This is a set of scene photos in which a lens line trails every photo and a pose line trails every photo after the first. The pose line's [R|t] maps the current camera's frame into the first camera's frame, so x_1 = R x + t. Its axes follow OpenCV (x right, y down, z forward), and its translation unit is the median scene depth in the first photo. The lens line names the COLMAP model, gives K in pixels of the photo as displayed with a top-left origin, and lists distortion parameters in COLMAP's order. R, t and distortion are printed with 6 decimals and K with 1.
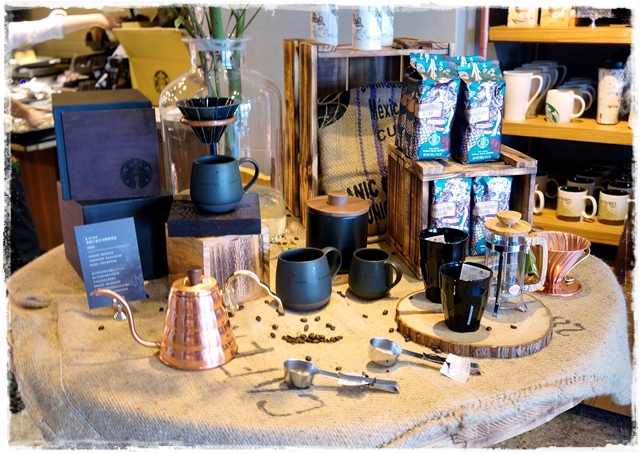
lens RADIAL K [[742.6, 0, 319.6], [0, 742.6, 225.0], [0, 0, 1]] dist [-0.000776, 0.000000]
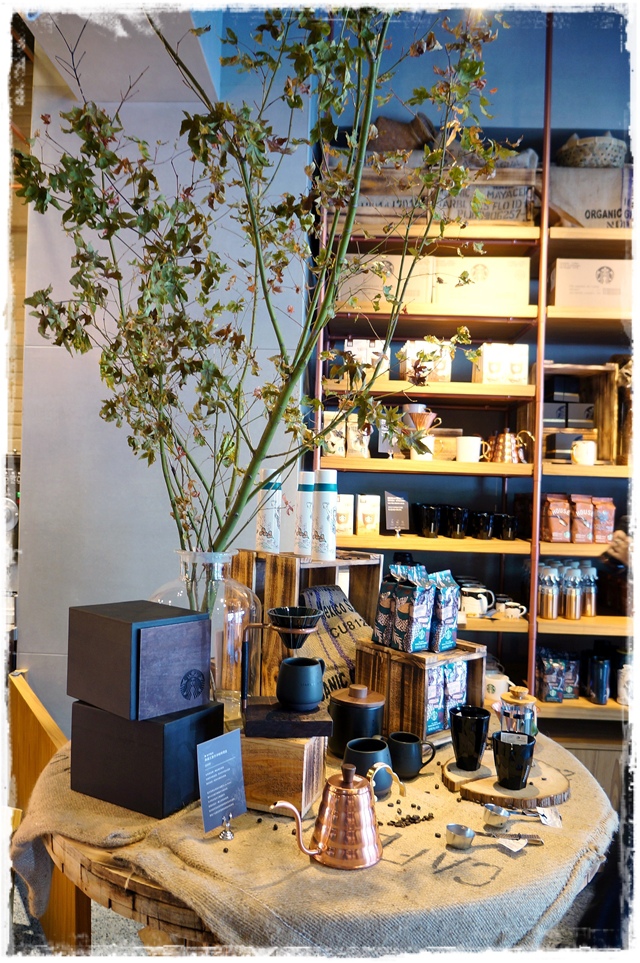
lens RADIAL K [[743.3, 0, 320.5], [0, 743.3, 484.6], [0, 0, 1]] dist [-0.009509, -0.006873]
pose [[0.849390, 0.050060, 0.525387, -0.656565], [0.106661, 0.958667, -0.263783, -0.046427], [-0.516876, 0.280093, 0.808942, 0.015290]]
